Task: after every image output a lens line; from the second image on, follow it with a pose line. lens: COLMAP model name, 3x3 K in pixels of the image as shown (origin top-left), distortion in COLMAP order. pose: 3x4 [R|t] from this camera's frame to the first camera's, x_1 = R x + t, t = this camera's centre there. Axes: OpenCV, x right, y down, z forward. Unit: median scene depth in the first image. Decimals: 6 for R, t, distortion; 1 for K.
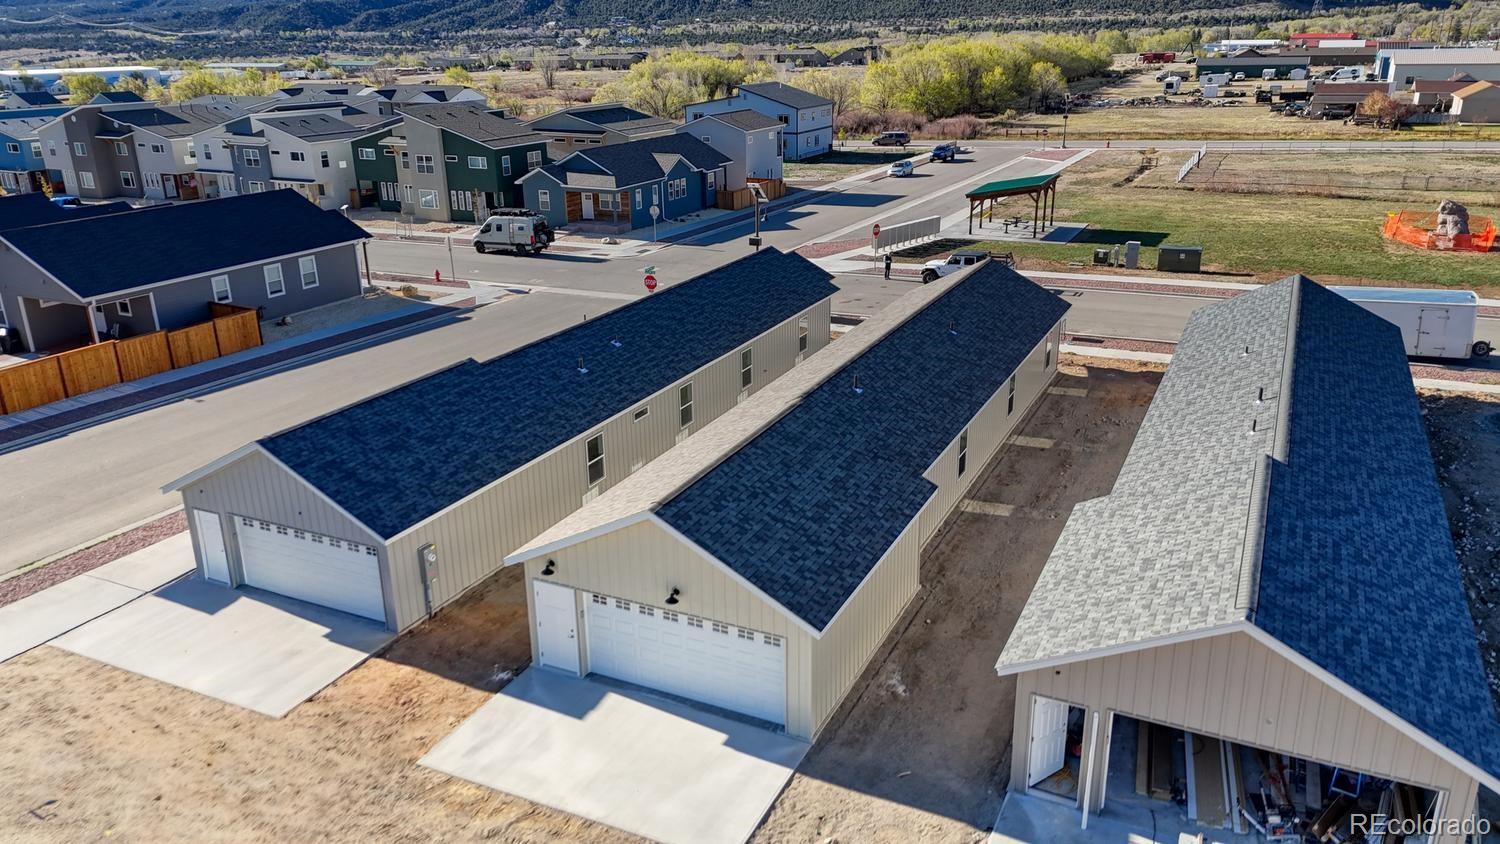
lens RADIAL K [[1092.1, 0, 748.2], [0, 1092.1, 419.5], [0, 0, 1]] dist [0.071835, -0.055974]
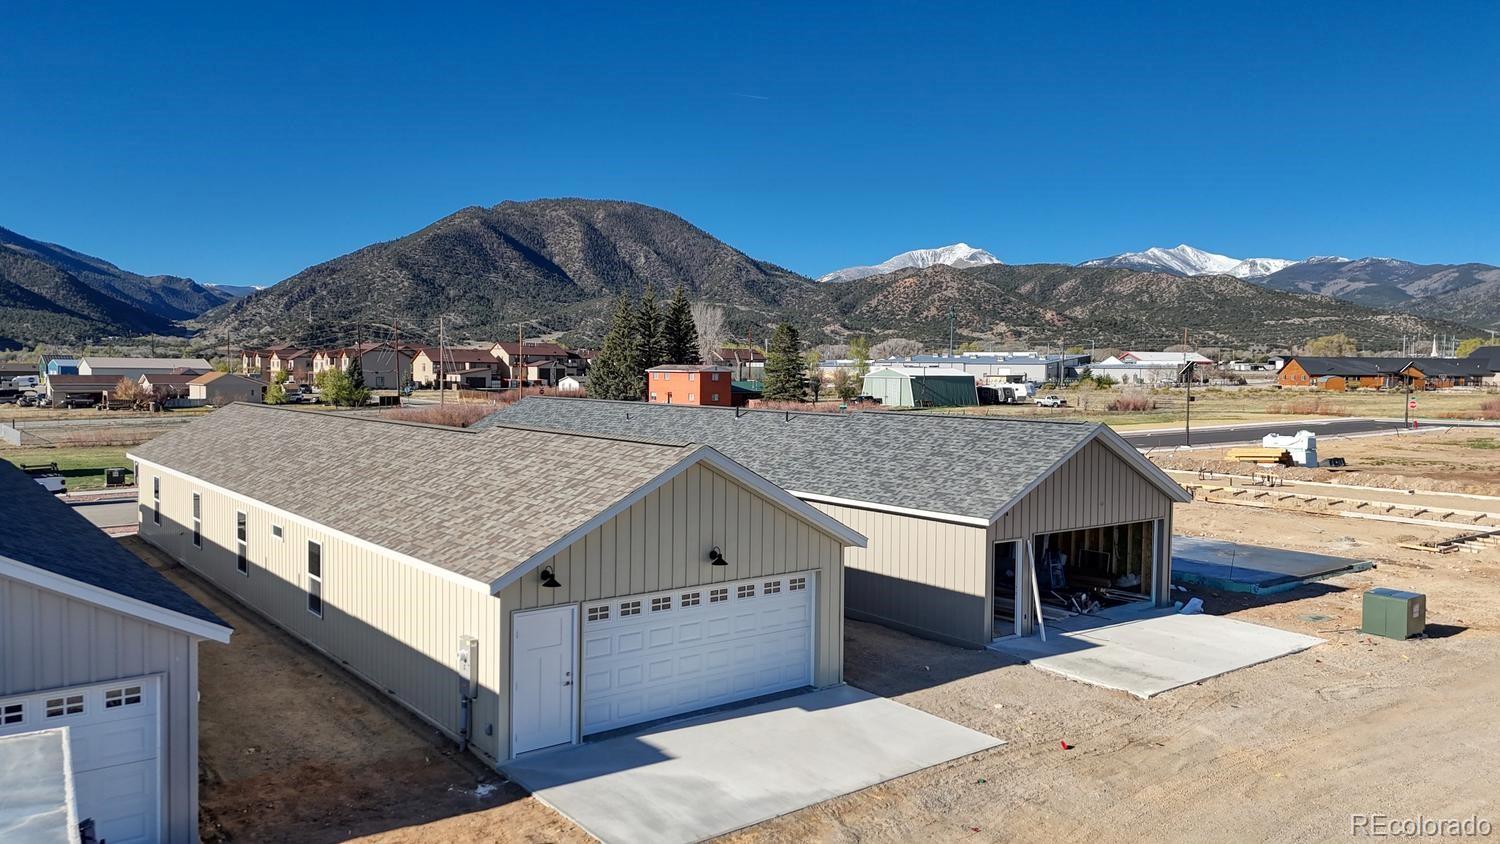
lens RADIAL K [[1092.1, 0, 750.3], [0, 1092.1, 424.9], [0, 0, 1]] dist [0.071835, -0.055974]
pose [[0.438554, -0.024892, 0.898360, -0.644371], [0.280570, 0.953446, -0.110547, 0.133746], [-0.853786, 0.300534, 0.425122, 0.493911]]
